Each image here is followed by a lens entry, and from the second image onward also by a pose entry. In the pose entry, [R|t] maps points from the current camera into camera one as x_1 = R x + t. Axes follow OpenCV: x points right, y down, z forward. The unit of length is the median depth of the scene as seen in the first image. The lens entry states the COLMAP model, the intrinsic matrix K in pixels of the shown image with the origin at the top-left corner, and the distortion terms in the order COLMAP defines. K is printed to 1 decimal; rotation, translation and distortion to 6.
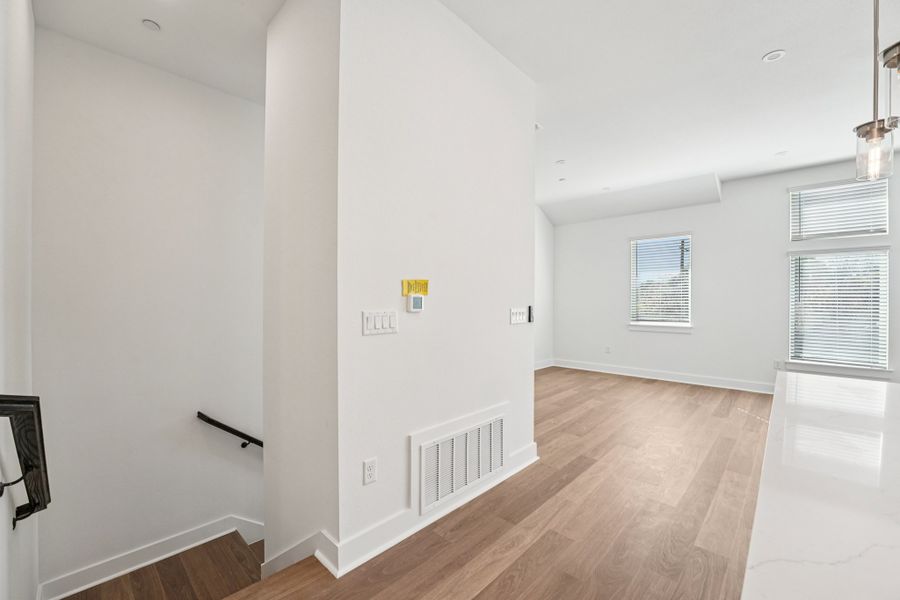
lens RADIAL K [[367.4, 0, 456.8], [0, 367.4, 299.0], [0, 0, 1]] dist [-0.016849, 0.001262]
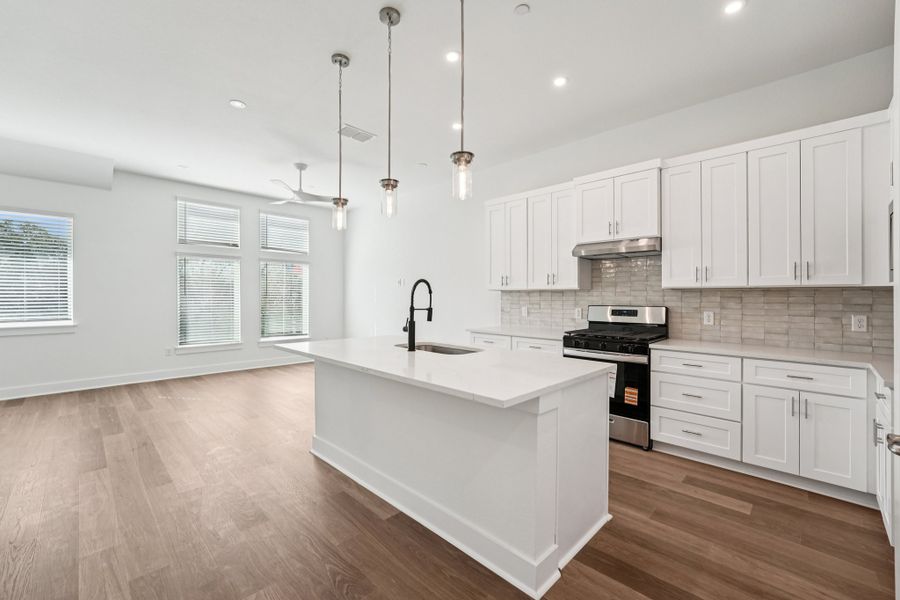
lens RADIAL K [[367.4, 0, 439.4], [0, 367.4, 297.0], [0, 0, 1]] dist [-0.016849, 0.001262]
pose [[0.038724, -0.005854, 0.999233, -0.236451], [-0.004963, 0.999969, 0.006050, 0.001330], [-0.999238, -0.005193, 0.038694, 0.139743]]
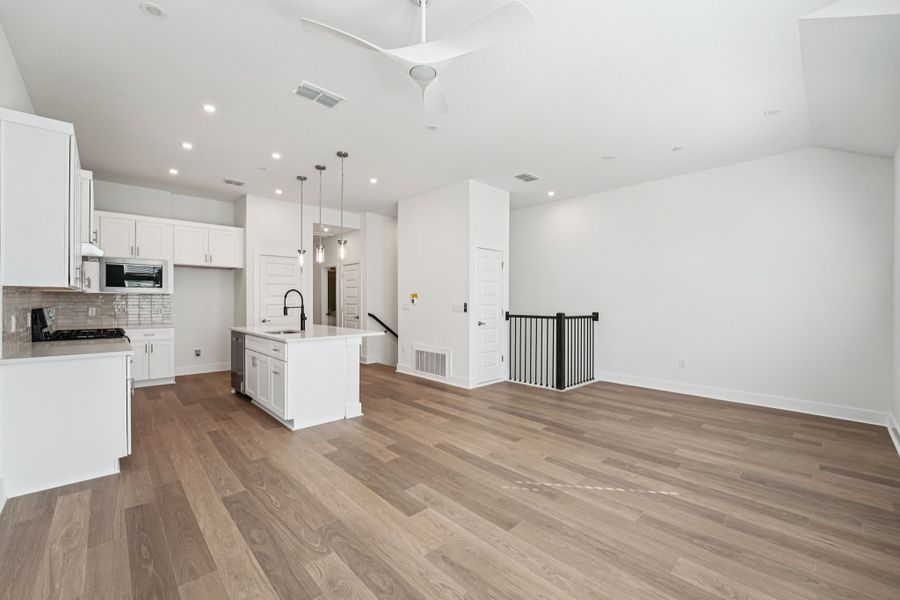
lens RADIAL K [[367.4, 0, 443.2], [0, 367.4, 304.3], [0, 0, 1]] dist [-0.016849, 0.001262]
pose [[-0.065672, 0.004228, -0.997832, 1.386783], [-0.003111, 0.999985, 0.004442, 0.011022], [0.997836, 0.003396, -0.065658, 0.683543]]
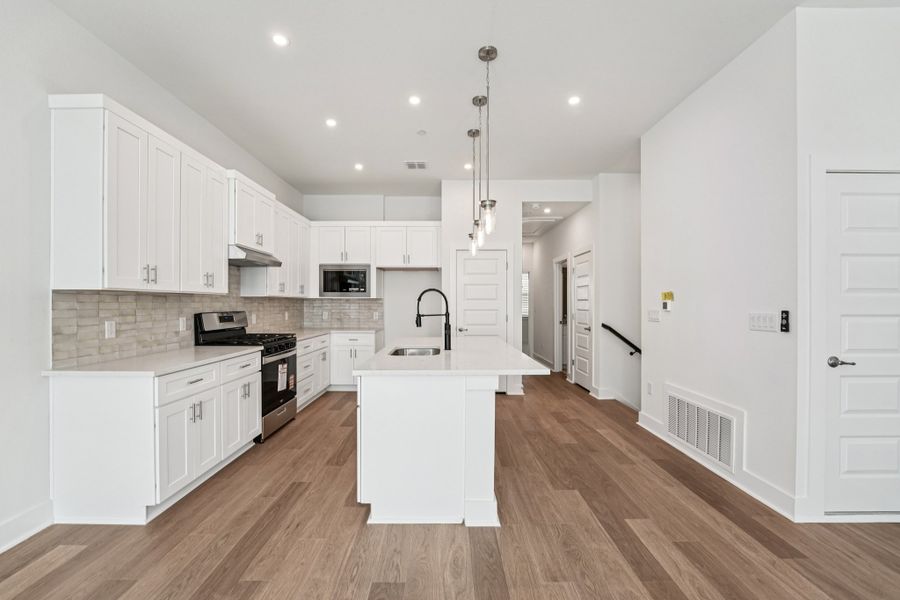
lens RADIAL K [[367.4, 0, 447.6], [0, 367.4, 306.8], [0, 0, 1]] dist [-0.016849, 0.001262]
pose [[-0.725838, -0.001541, -0.687864, 0.839038], [-0.004504, 0.999987, 0.002513, 0.007993], [0.687851, 0.004922, -0.725835, 0.720643]]
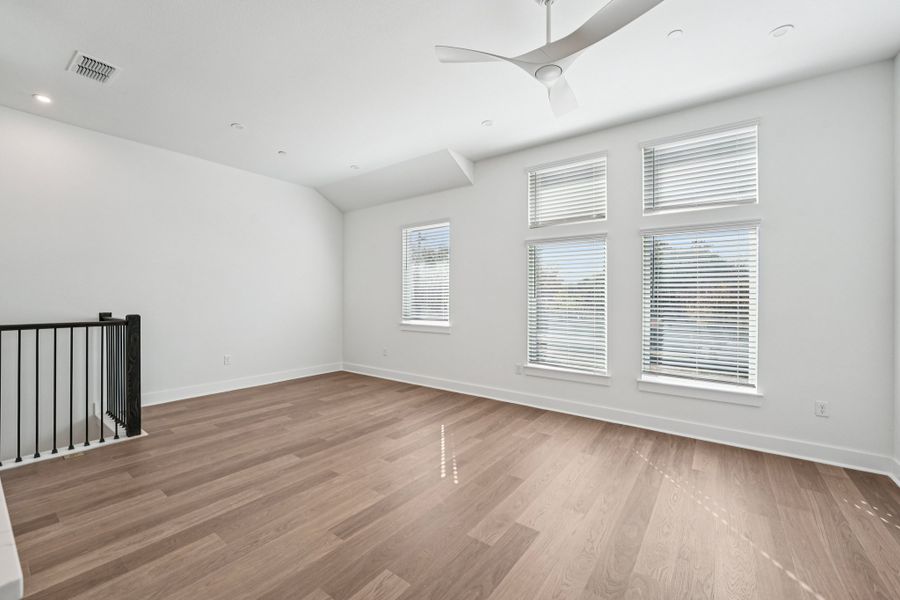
lens RADIAL K [[367.4, 0, 452.0], [0, 367.4, 297.8], [0, 0, 1]] dist [-0.016849, 0.001262]
pose [[0.992929, -0.000078, 0.118710, 0.720360], [-0.000293, 0.999995, 0.003108, 0.006186], [-0.118709, -0.003120, 0.992924, 0.155942]]
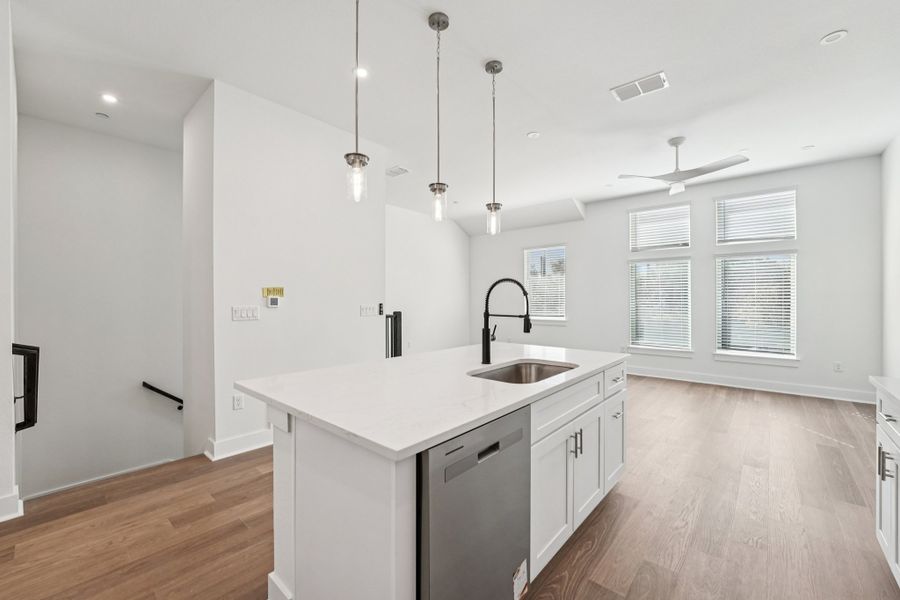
lens RADIAL K [[367.4, 0, 455.1], [0, 367.4, 301.0], [0, 0, 1]] dist [-0.016849, 0.001262]
pose [[0.999134, -0.007381, 0.040950, 0.290197], [0.007224, 0.999966, 0.003986, 0.003525], [-0.040978, -0.003686, 0.999153, -0.295484]]
